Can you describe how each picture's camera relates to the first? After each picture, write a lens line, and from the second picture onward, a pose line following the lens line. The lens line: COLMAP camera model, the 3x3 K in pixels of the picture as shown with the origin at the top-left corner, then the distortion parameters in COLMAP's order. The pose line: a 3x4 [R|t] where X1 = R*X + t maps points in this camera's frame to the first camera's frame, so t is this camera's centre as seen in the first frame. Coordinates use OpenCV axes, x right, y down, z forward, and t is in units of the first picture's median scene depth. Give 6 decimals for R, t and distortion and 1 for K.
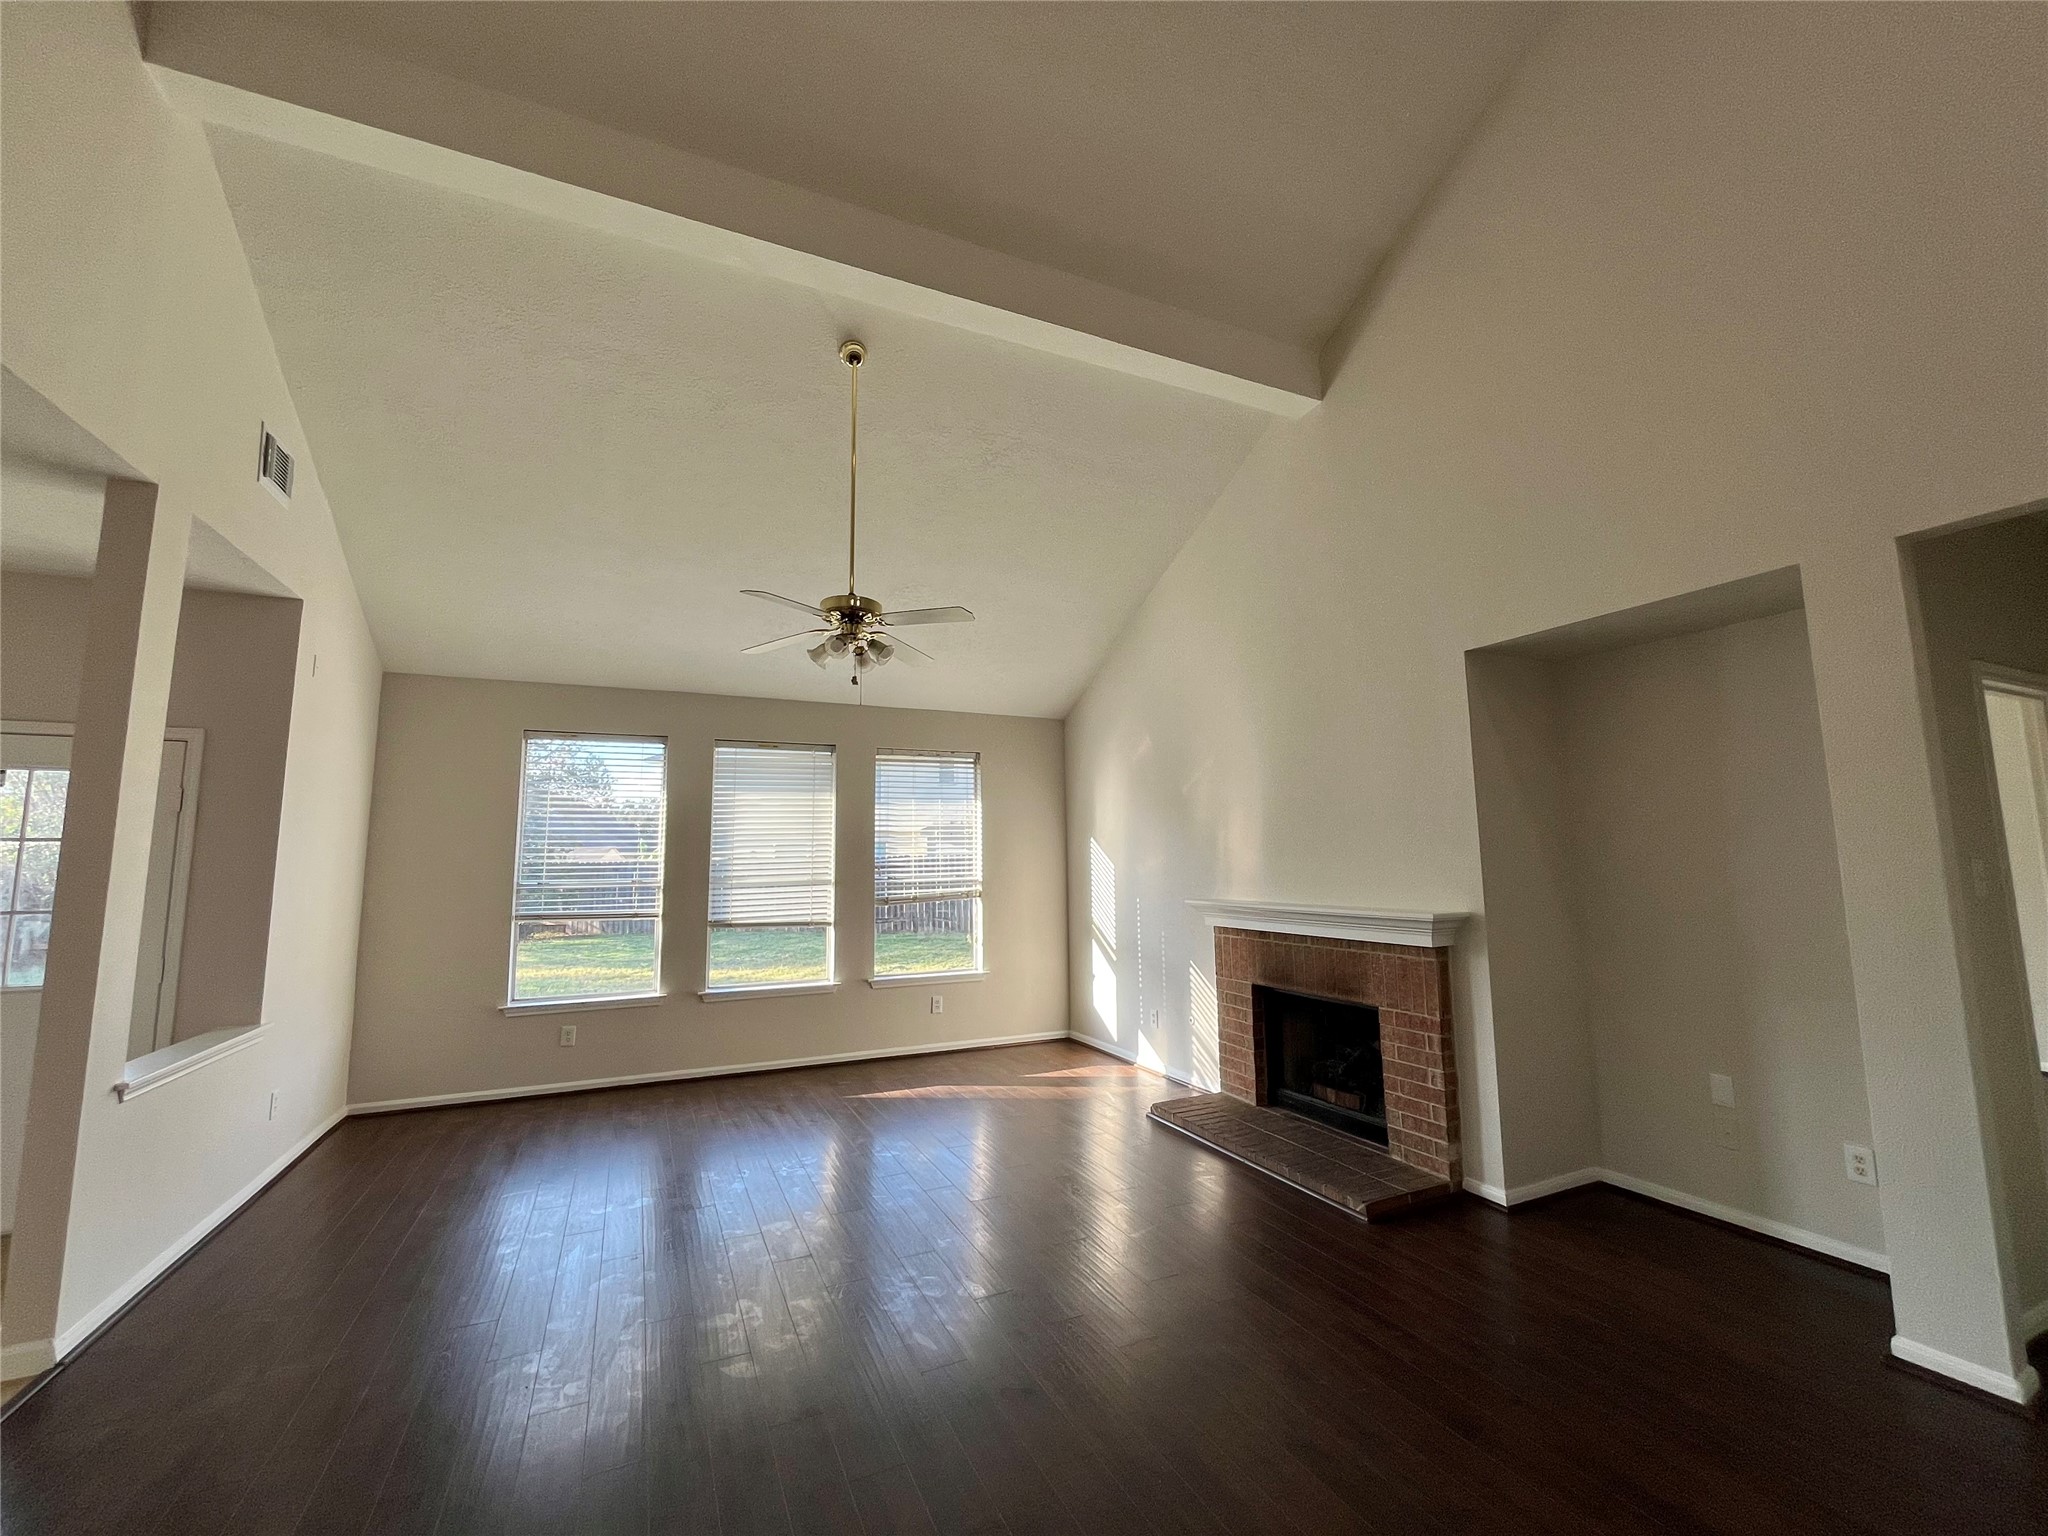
lens RADIAL K [[830.0, 0, 1020.6], [0, 830.0, 765.3], [0, 0, 1]] dist [-0.001955, -0.000319]
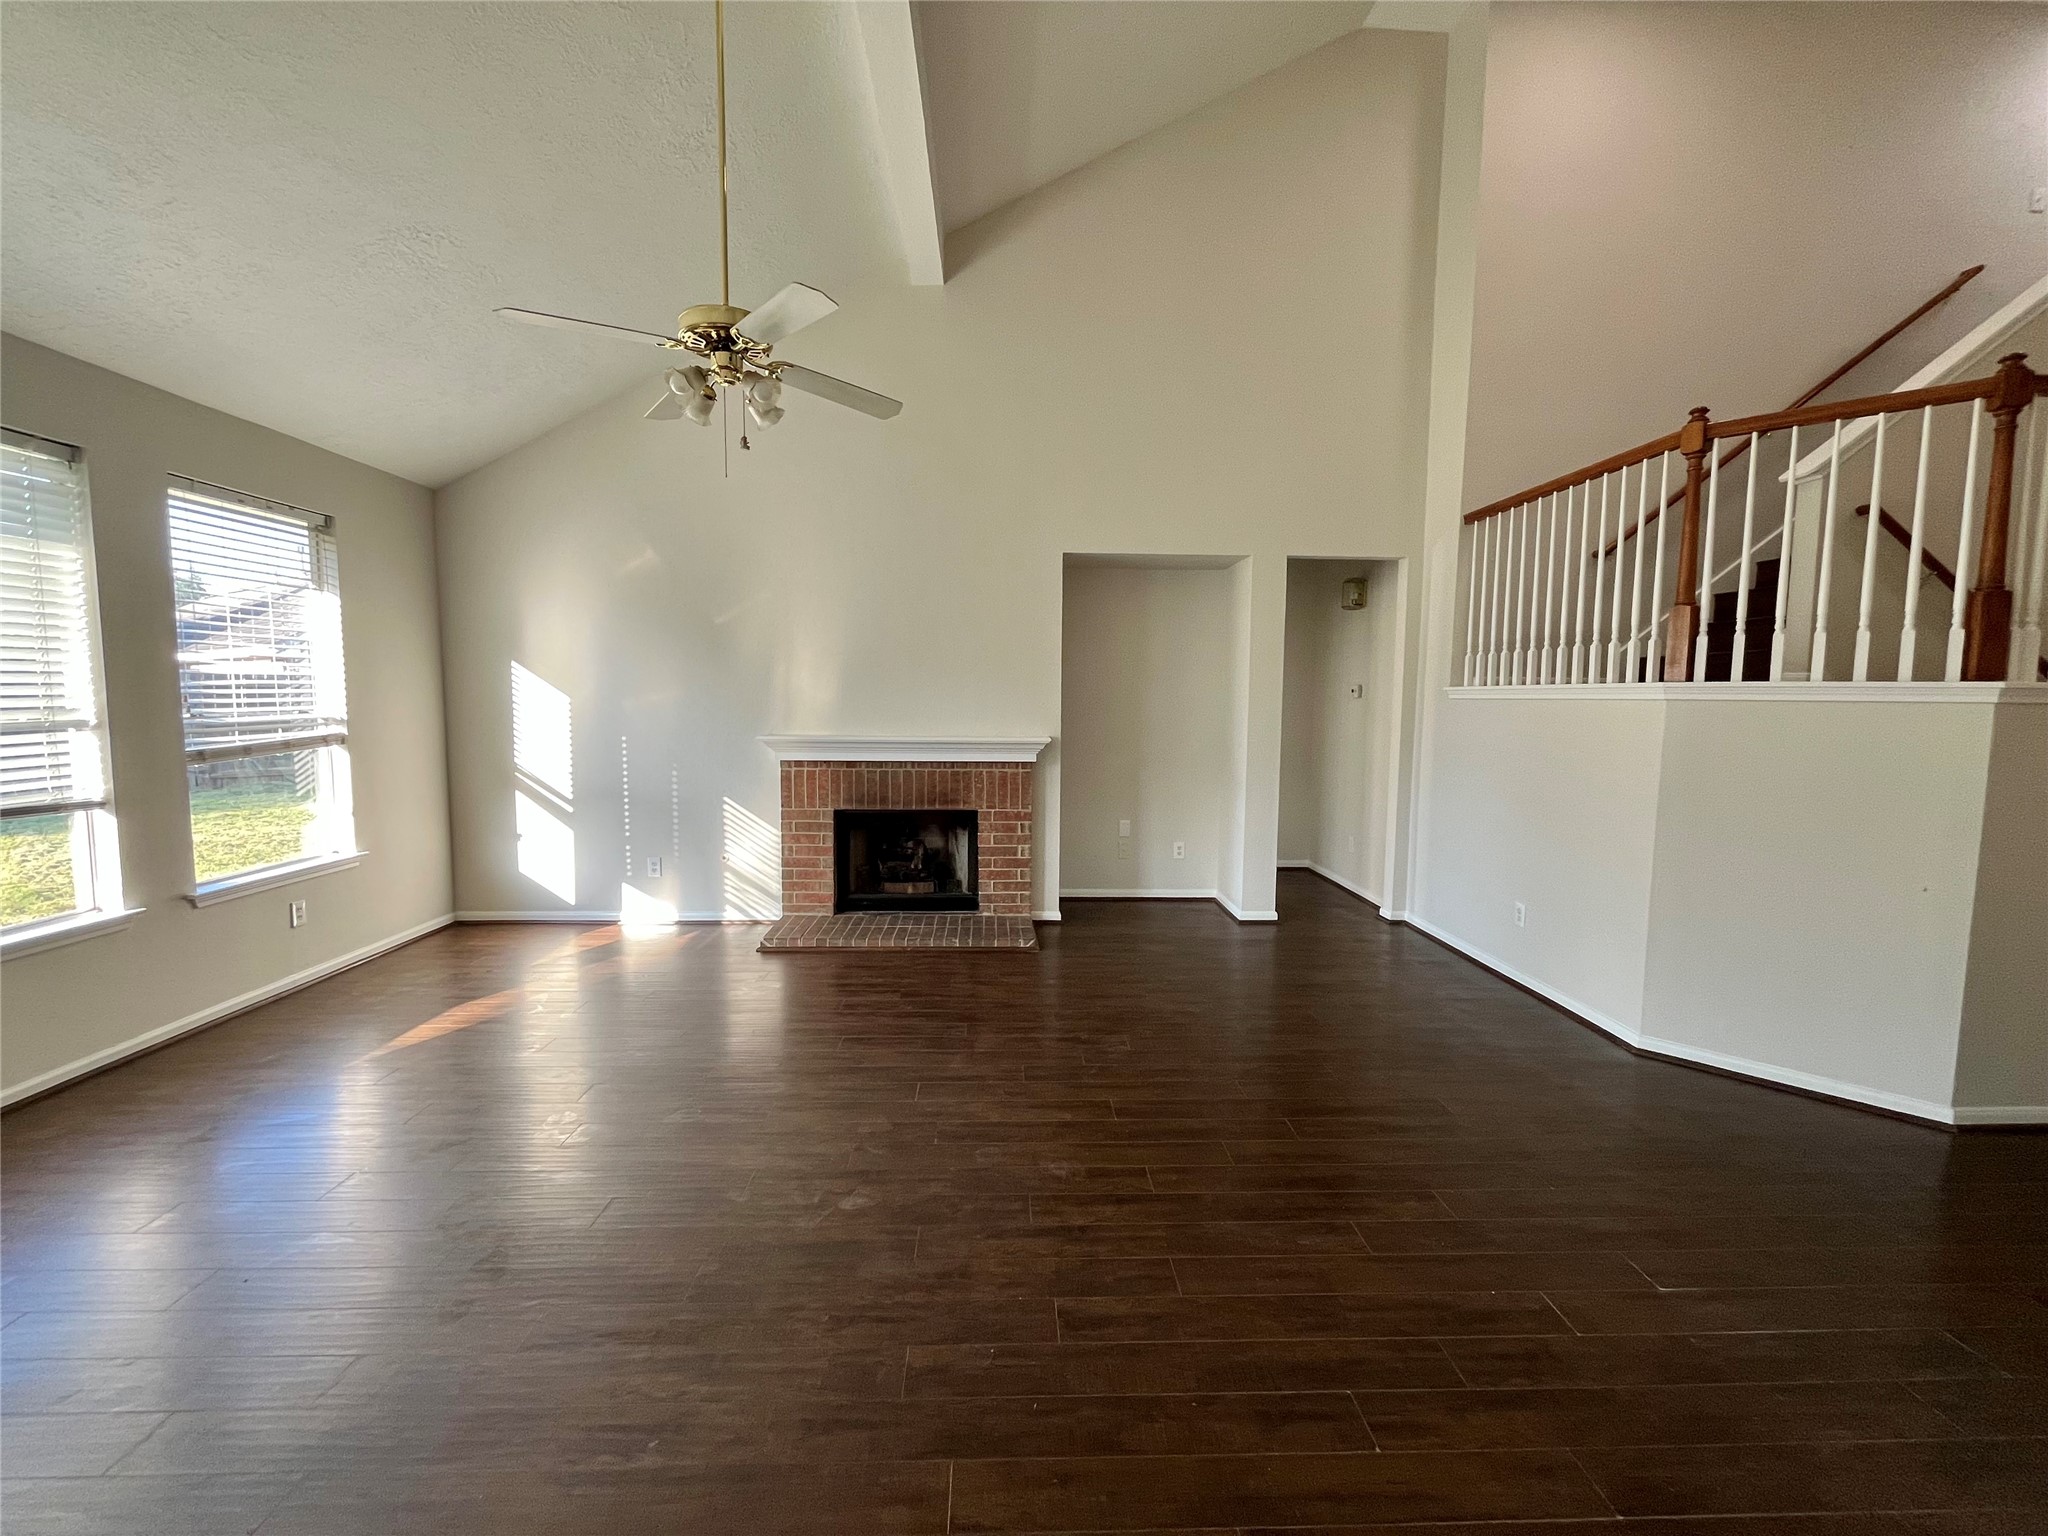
lens RADIAL K [[830.0, 0, 1020.6], [0, 830.0, 765.3], [0, 0, 1]] dist [-0.001955, -0.000319]
pose [[0.389779, -0.061120, 0.918878, -0.532008], [-0.122733, 0.985446, 0.117610, 0.039675], [-0.912693, -0.158618, 0.376605, 0.315799]]
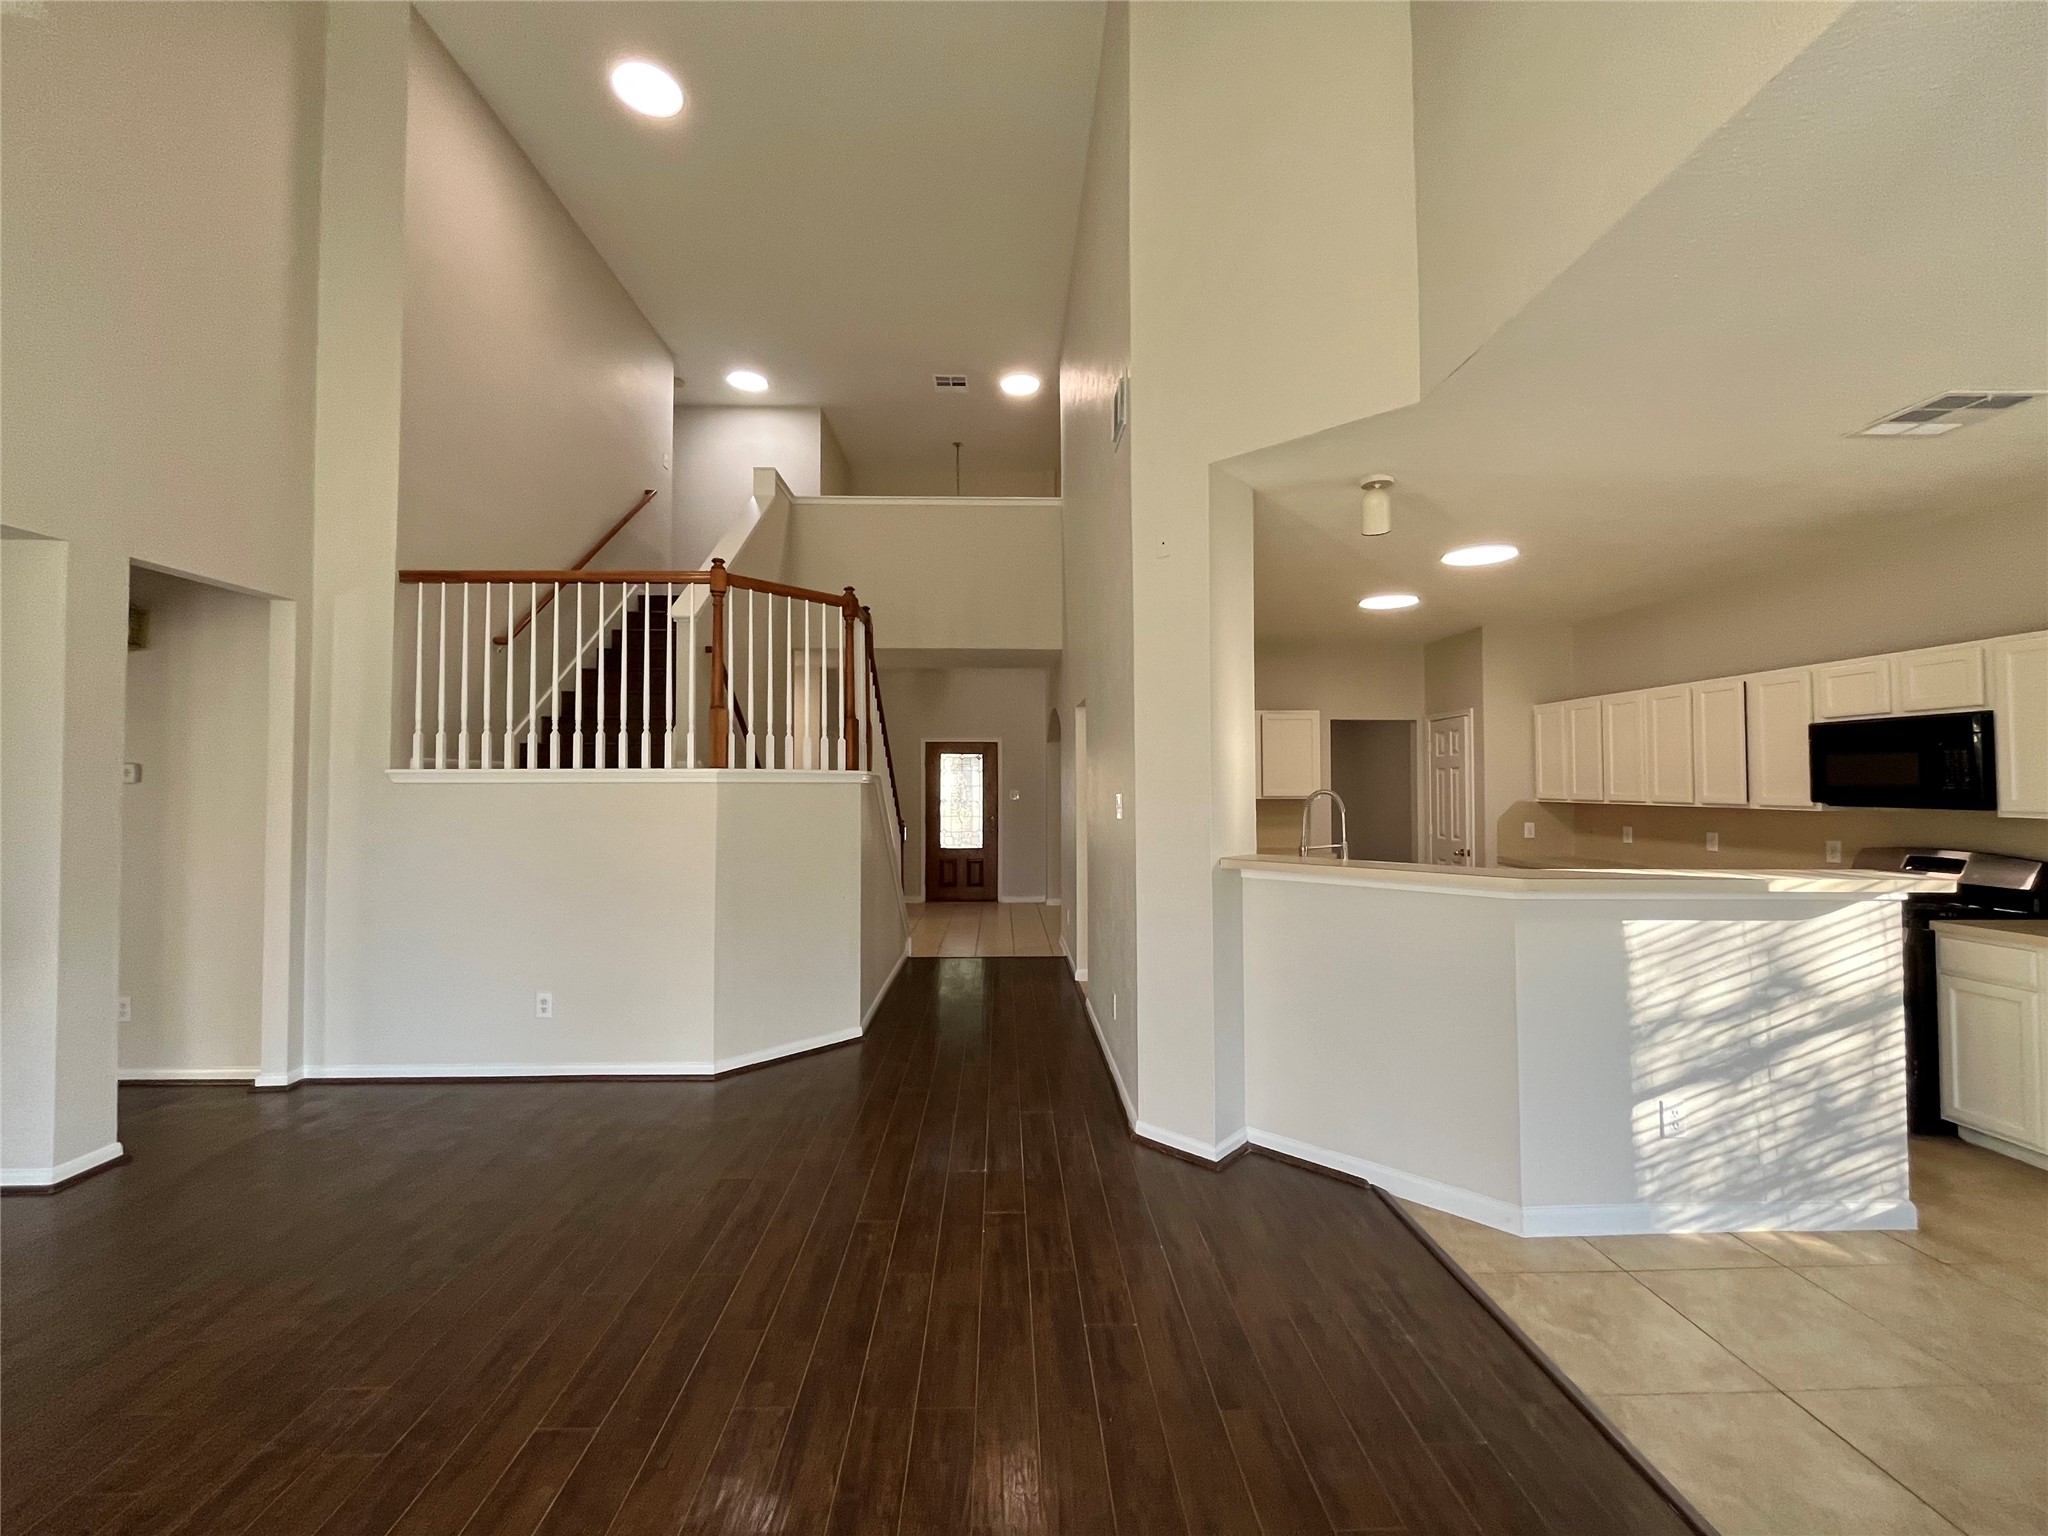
lens RADIAL K [[830.0, 0, 1020.6], [0, 830.0, 765.3], [0, 0, 1]] dist [-0.001955, -0.000319]
pose [[-0.920276, 0.022883, 0.390599, -0.346560], [-0.034759, 0.989560, -0.139867, 0.084586], [-0.389722, -0.142293, -0.909873, 0.689513]]
